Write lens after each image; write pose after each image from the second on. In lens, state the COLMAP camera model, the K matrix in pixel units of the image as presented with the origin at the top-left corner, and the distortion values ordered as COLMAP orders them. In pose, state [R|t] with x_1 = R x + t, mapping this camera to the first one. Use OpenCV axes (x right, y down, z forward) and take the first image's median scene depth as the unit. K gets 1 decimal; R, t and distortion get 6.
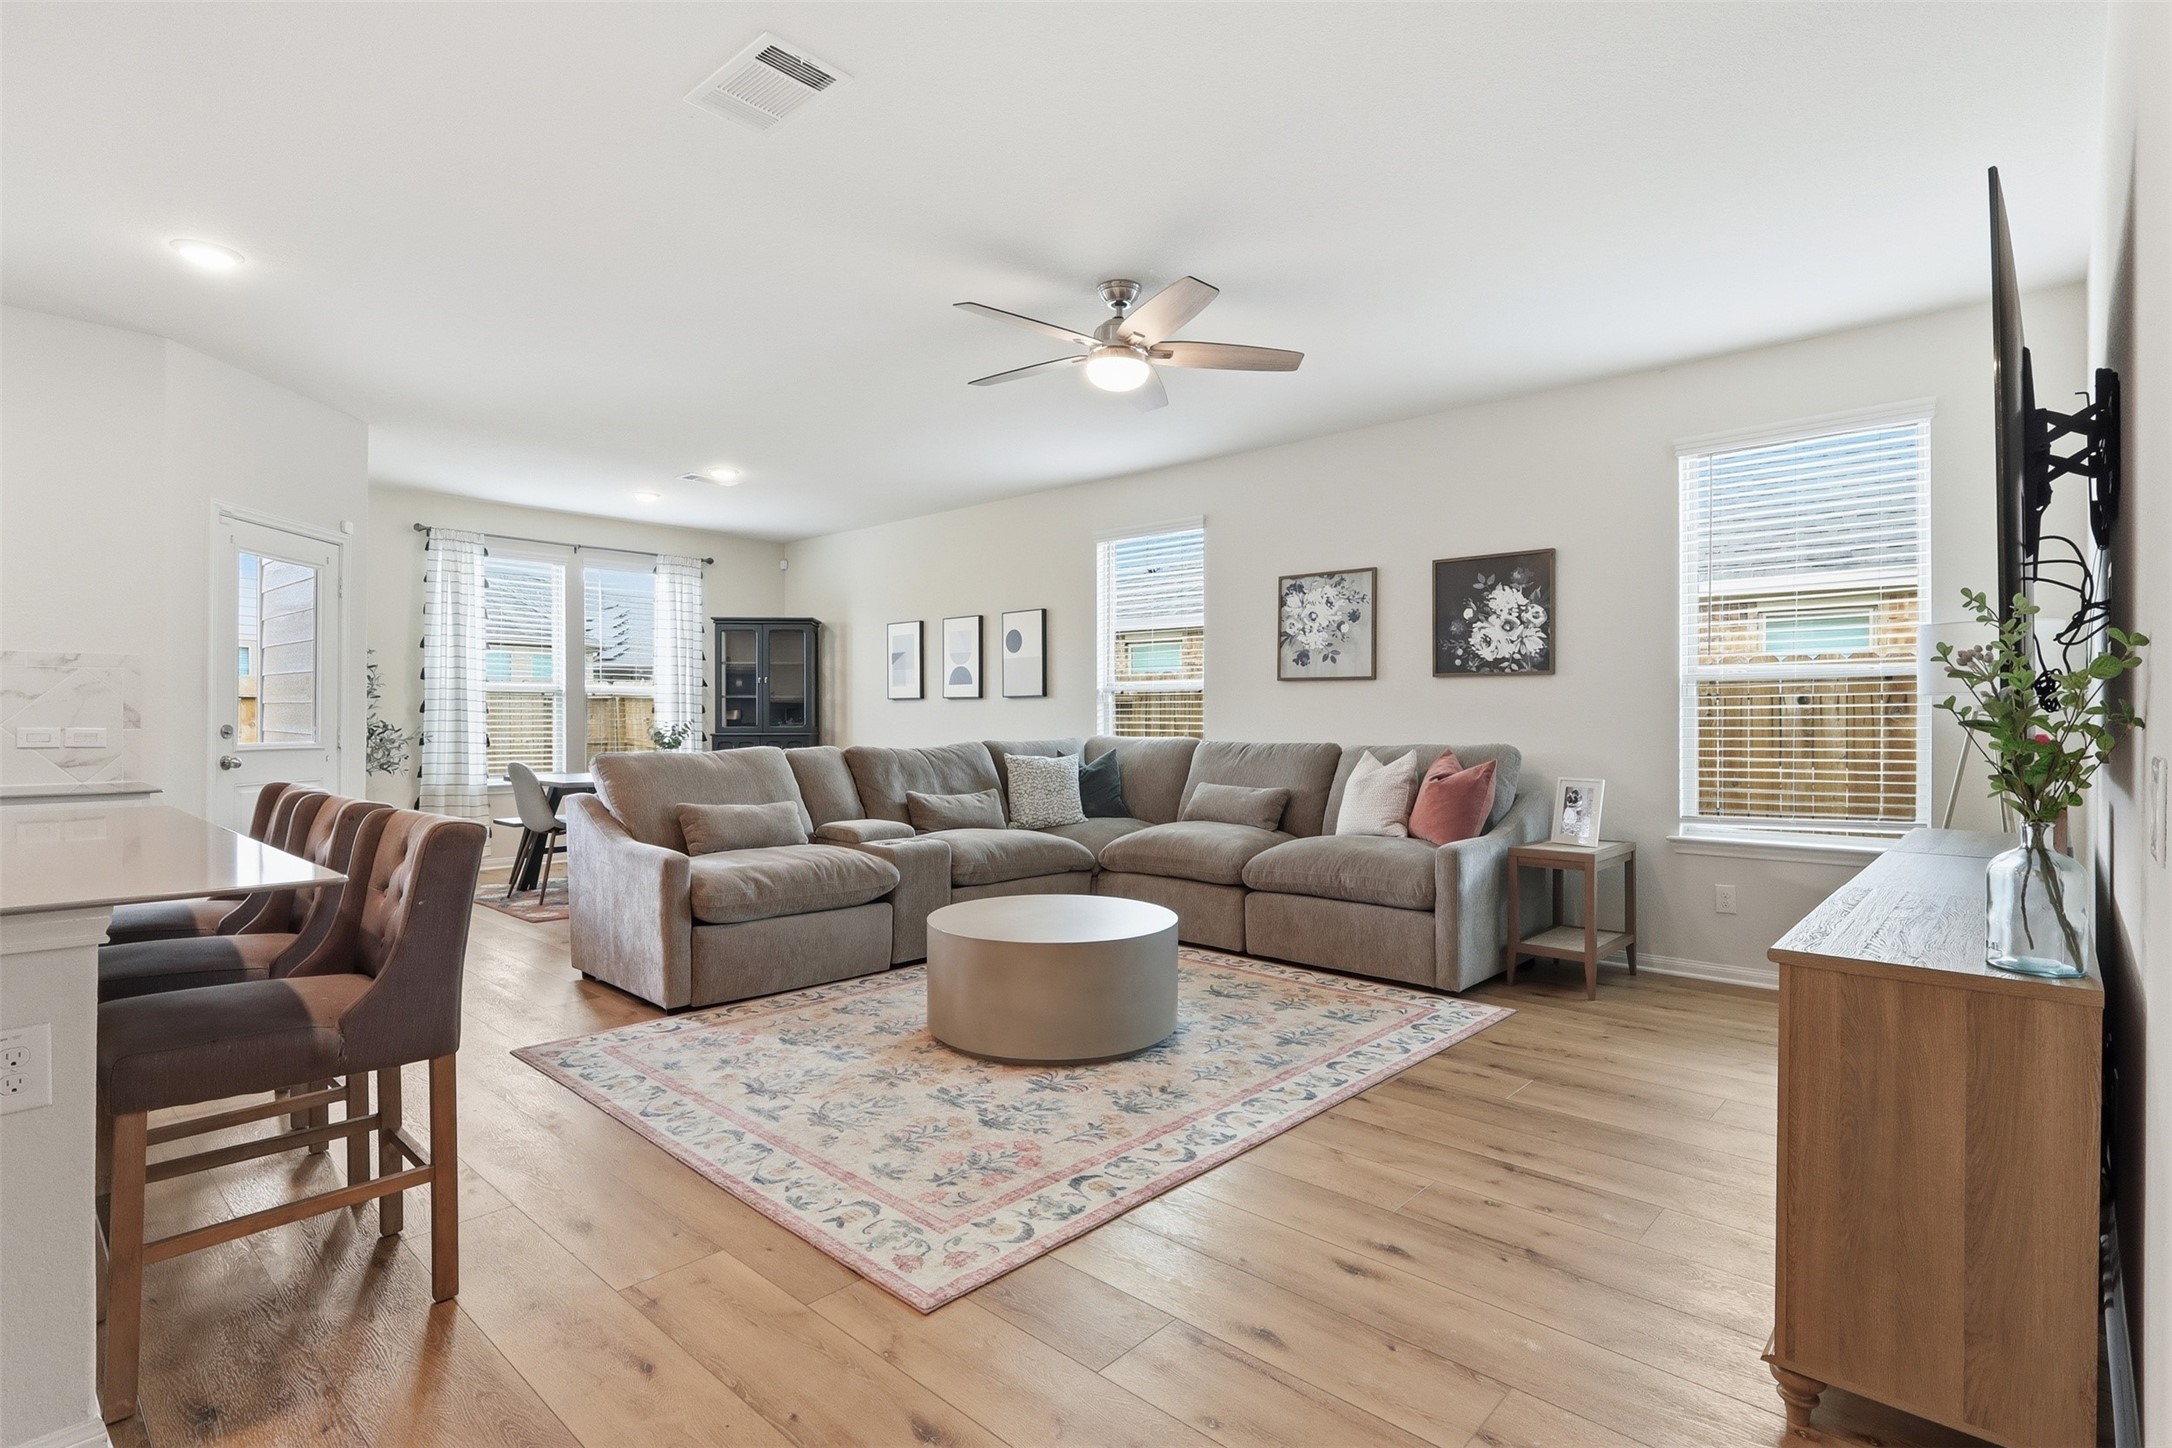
lens RADIAL K [[1049.5, 0, 1106.5], [0, 1049.5, 727.5], [0, 0, 1]] dist [0.018841, 0.001520]
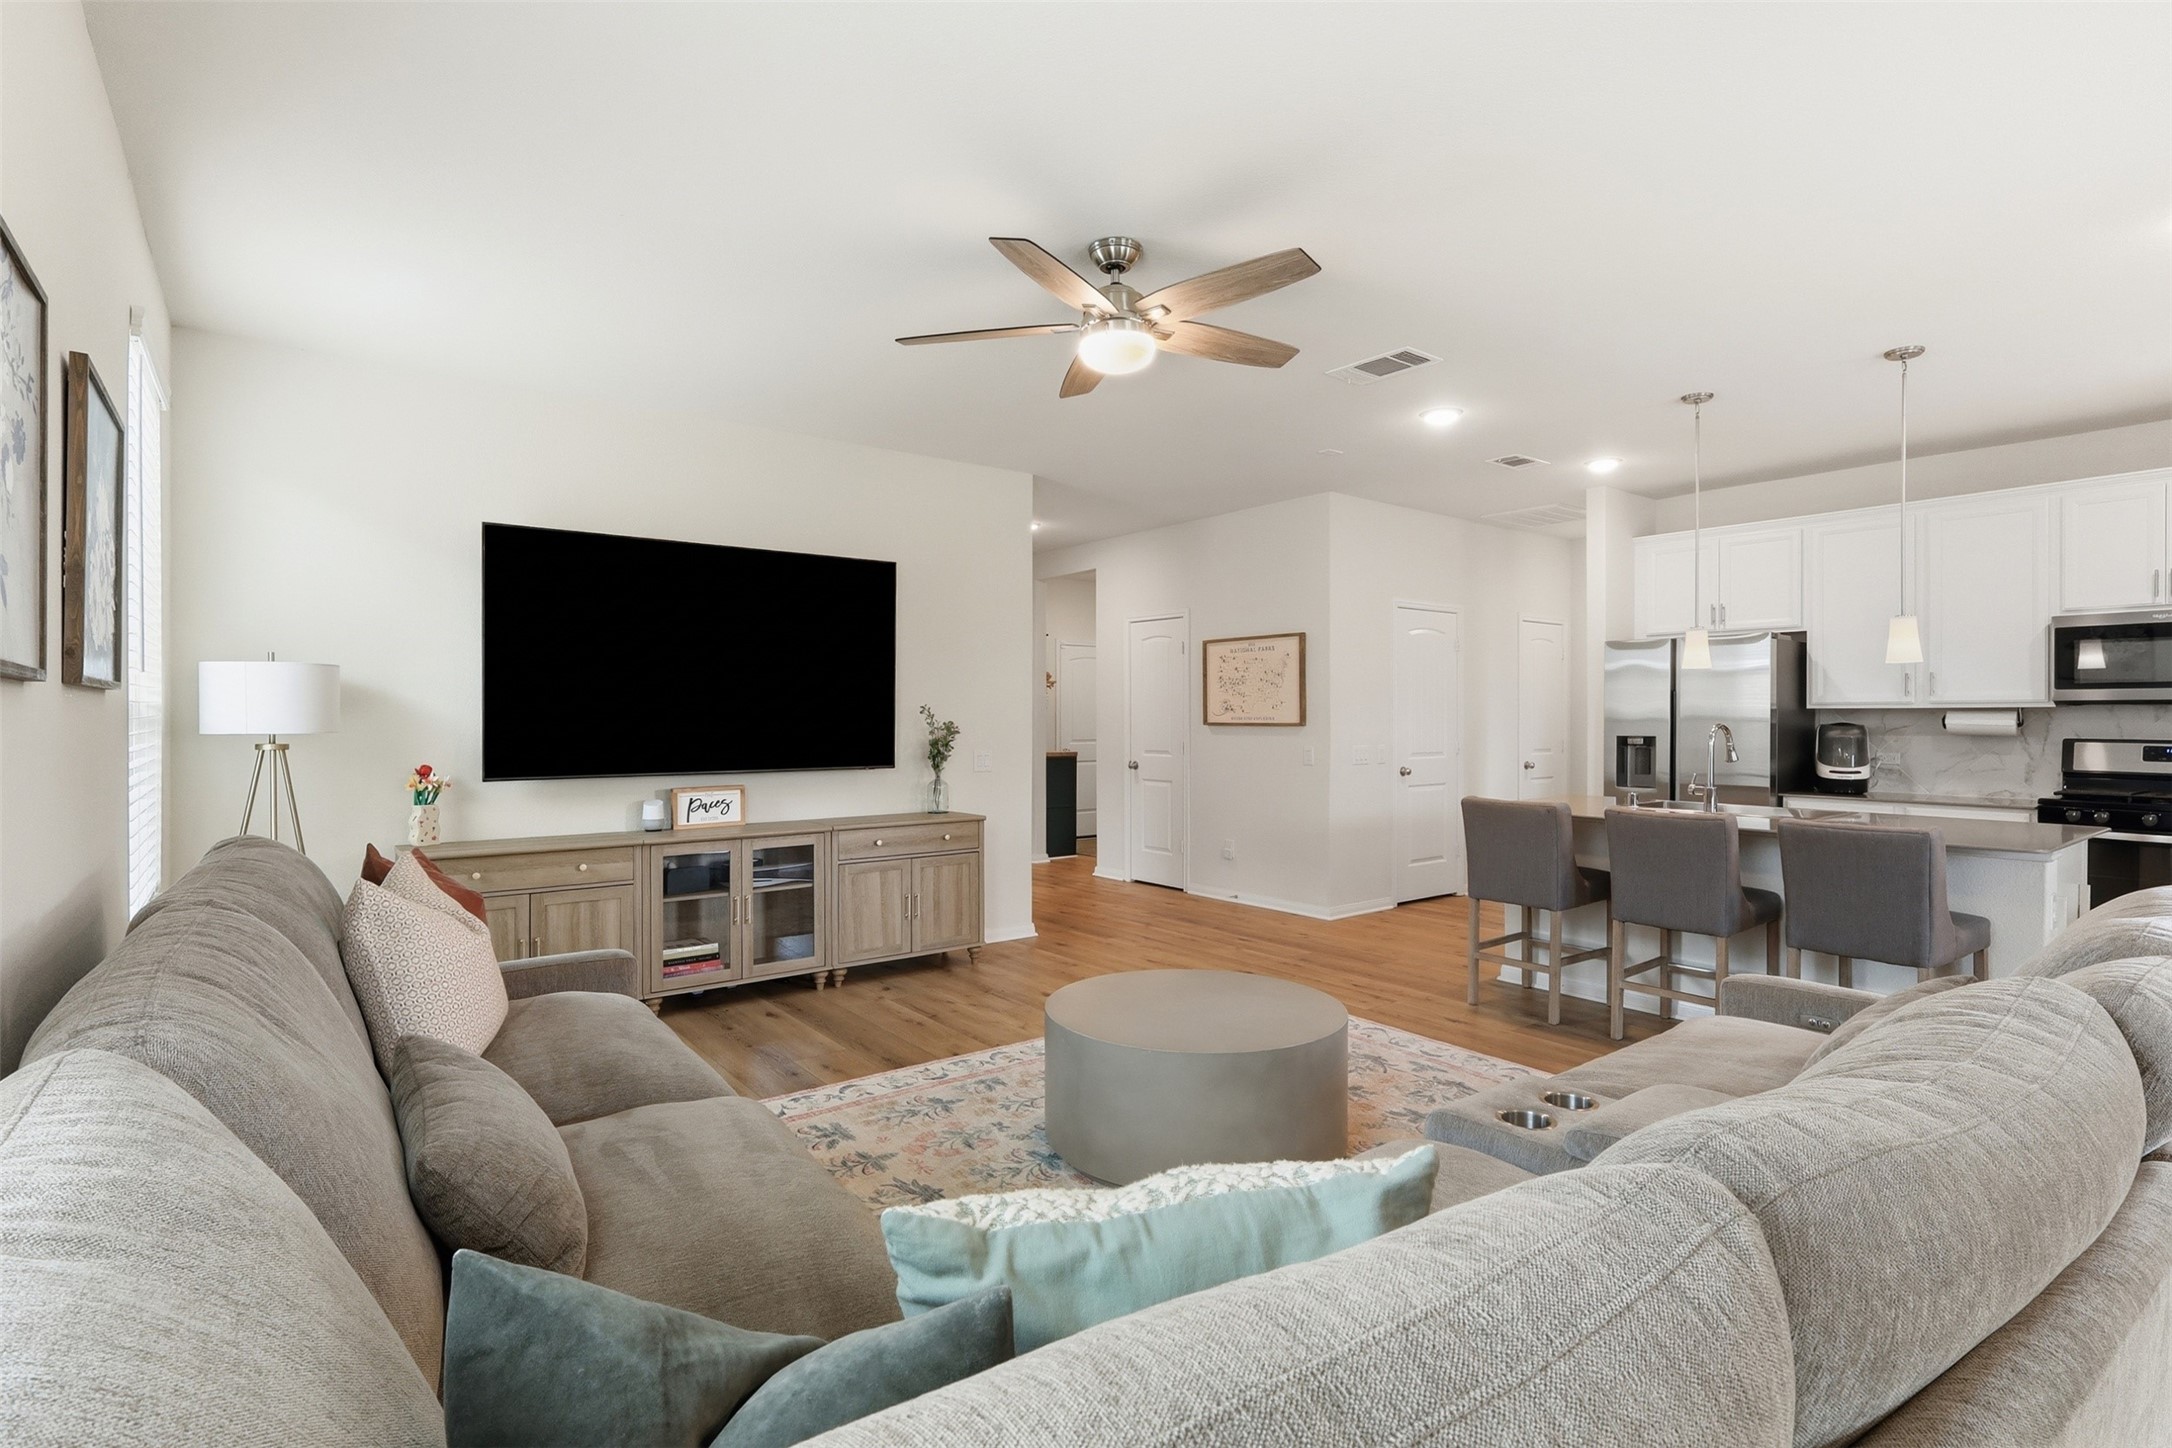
lens RADIAL K [[1049.5, 0, 1104.3], [0, 1049.5, 721.2], [0, 0, 1]] dist [0.018841, 0.001520]
pose [[-0.985772, -0.002480, 0.168072, -0.091890], [-0.000126, 0.999902, 0.014011, -0.042807], [-0.168090, 0.013790, -0.985675, 1.394389]]
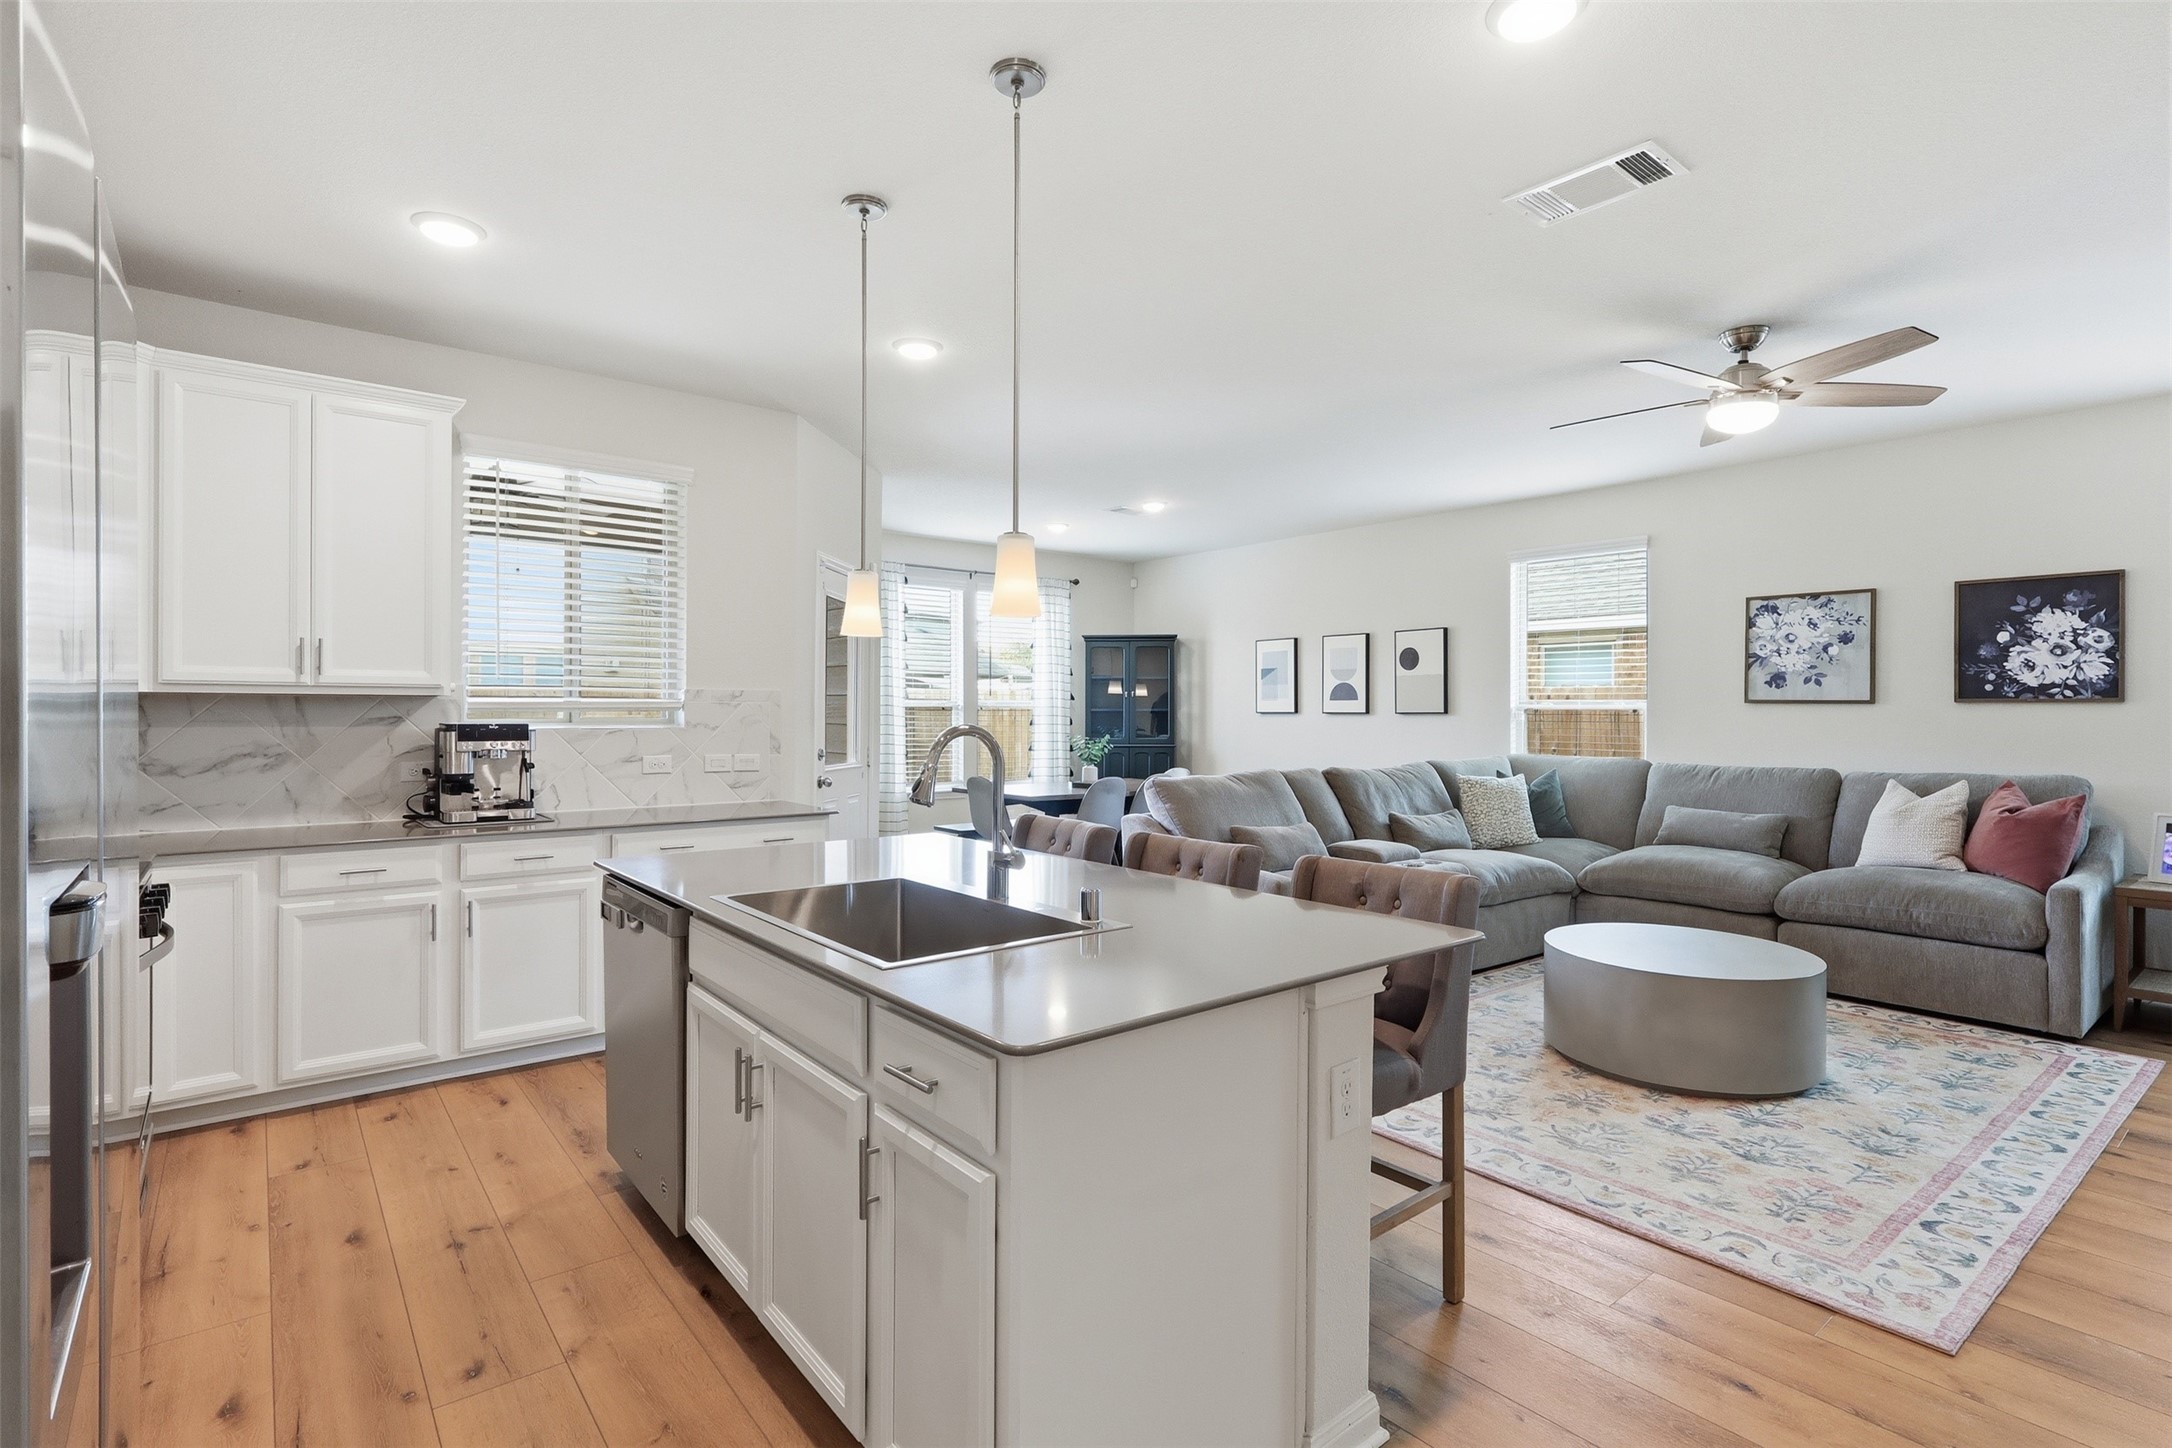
lens RADIAL K [[1049.5, 0, 1131.3], [0, 1049.5, 711.4], [0, 0, 1]] dist [0.018841, 0.001520]
pose [[0.992229, 0.000354, -0.124427, -0.341880], [-0.001720, 0.999939, -0.010872, -0.029494], [0.124416, 0.011002, 0.992169, -0.067102]]
